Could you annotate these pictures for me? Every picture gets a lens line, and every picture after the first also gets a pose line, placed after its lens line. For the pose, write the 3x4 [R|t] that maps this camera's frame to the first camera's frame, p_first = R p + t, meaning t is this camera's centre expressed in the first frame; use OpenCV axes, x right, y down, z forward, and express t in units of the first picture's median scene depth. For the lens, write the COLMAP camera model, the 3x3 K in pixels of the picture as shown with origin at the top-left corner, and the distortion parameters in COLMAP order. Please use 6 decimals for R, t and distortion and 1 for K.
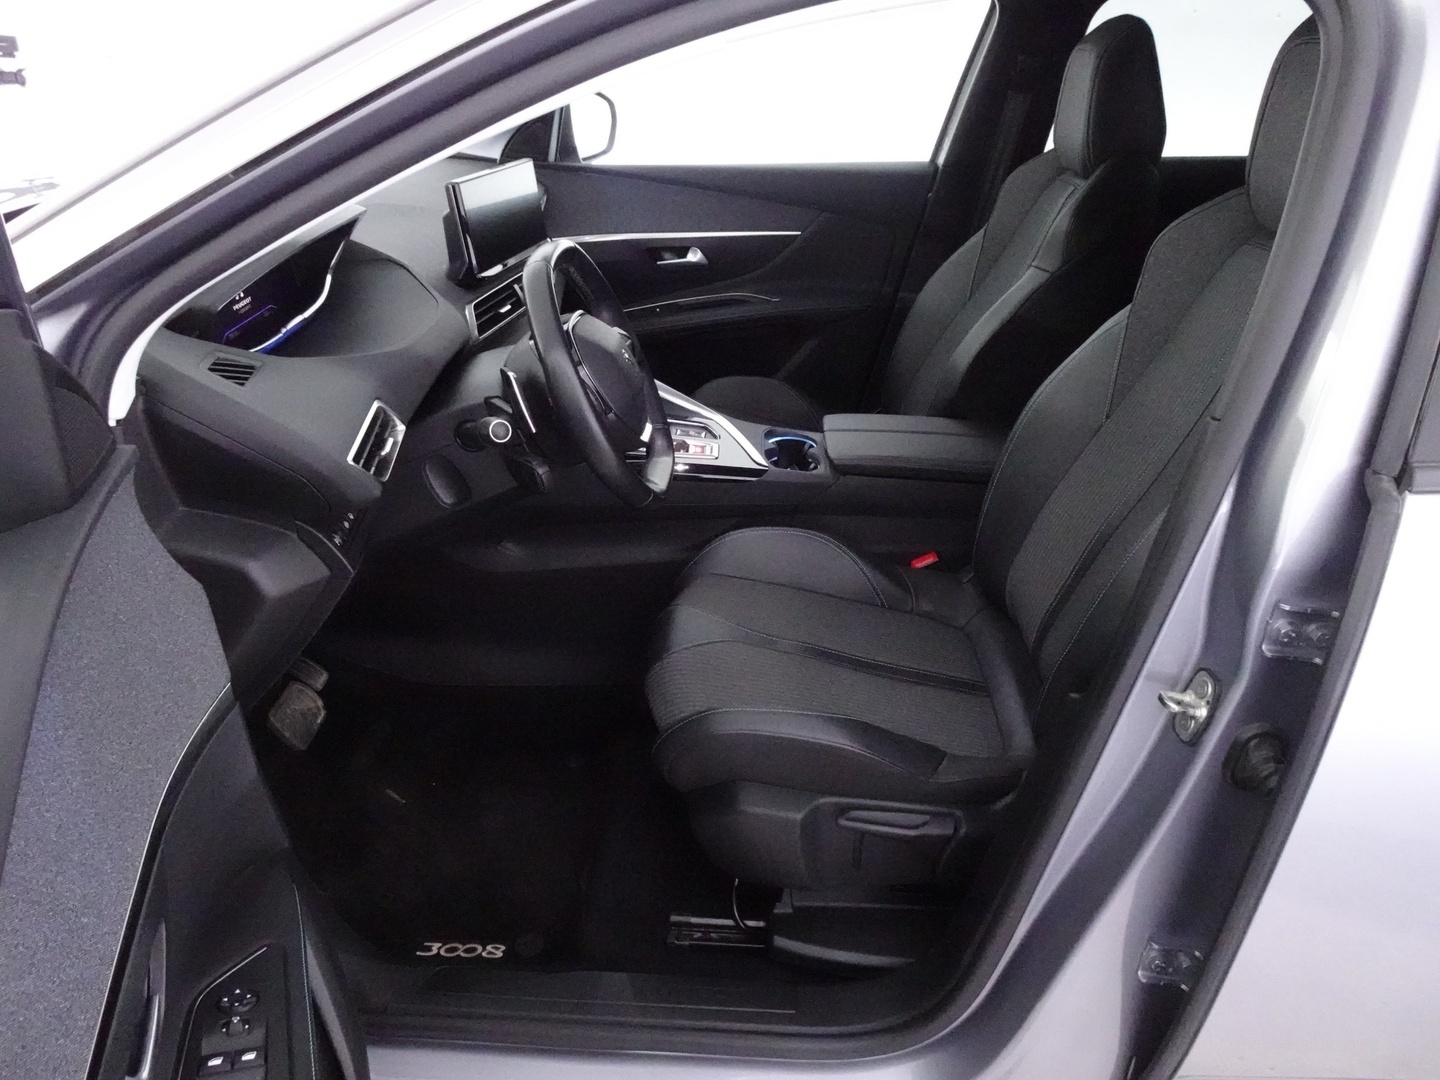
lens RADIAL K [[1044.6, 0, 720.0], [0, 1044.6, 540.0], [0, 0, 1]] dist [0.014700, -0.003643]
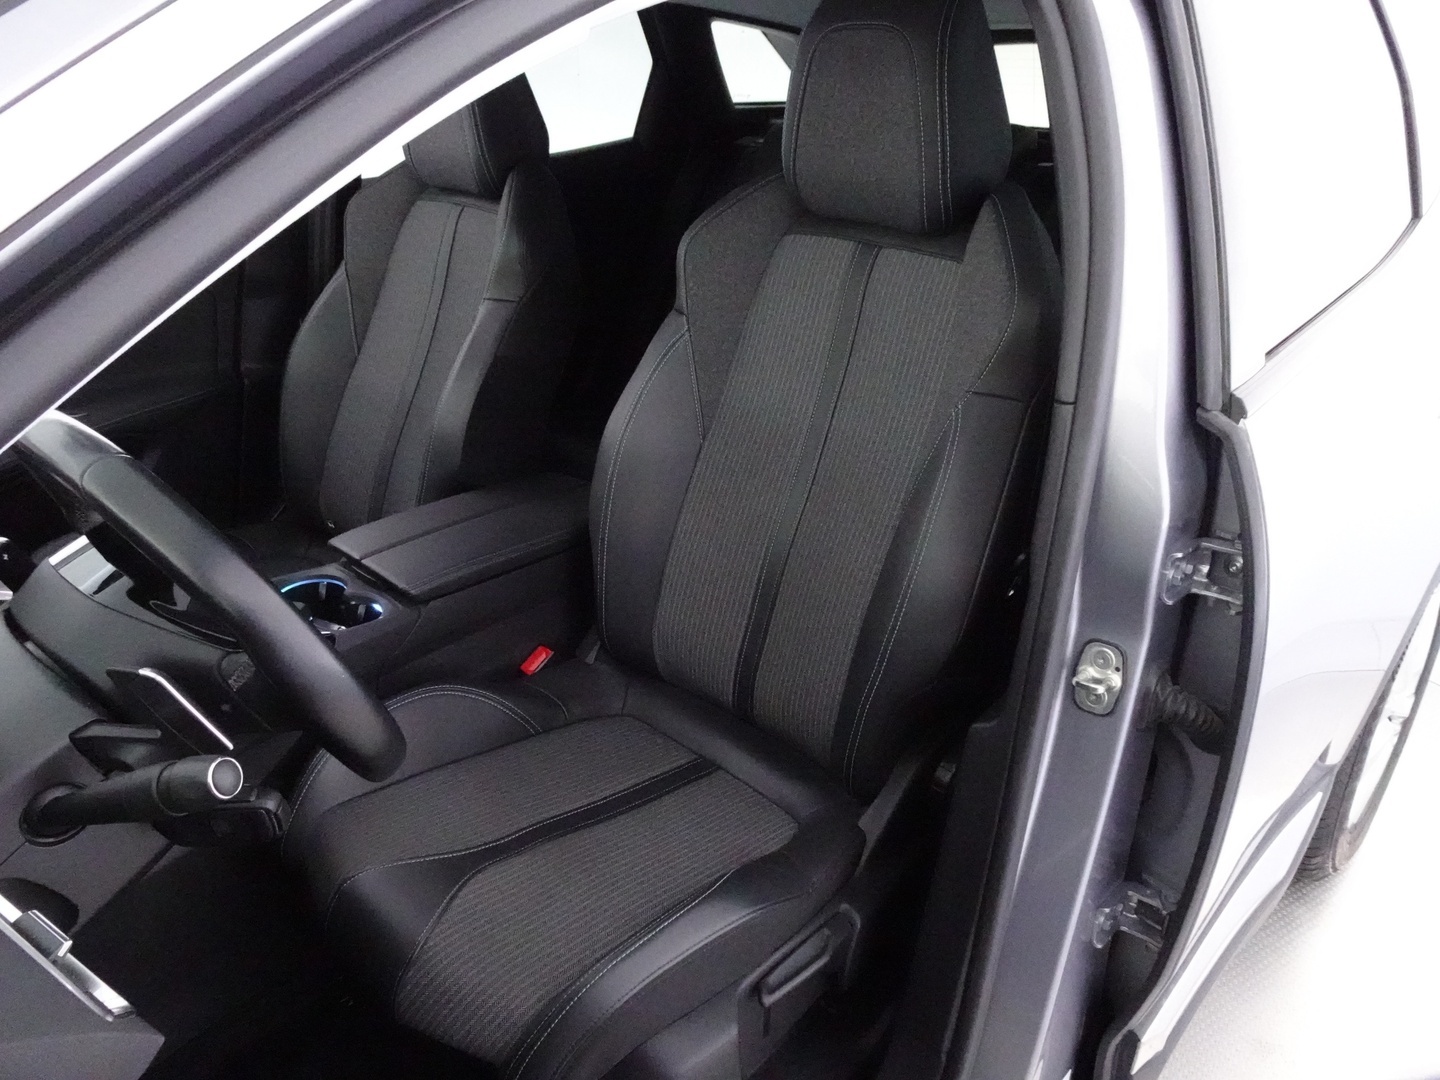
lens RADIAL K [[1044.6, 0, 720.0], [0, 1044.6, 540.0], [0, 0, 1]] dist [0.014700, -0.003643]
pose [[0.650359, -0.338465, 0.680054, -0.315001], [0.347209, 0.928709, 0.130173, -0.165341], [-0.675632, 0.151462, 0.721513, 0.371821]]
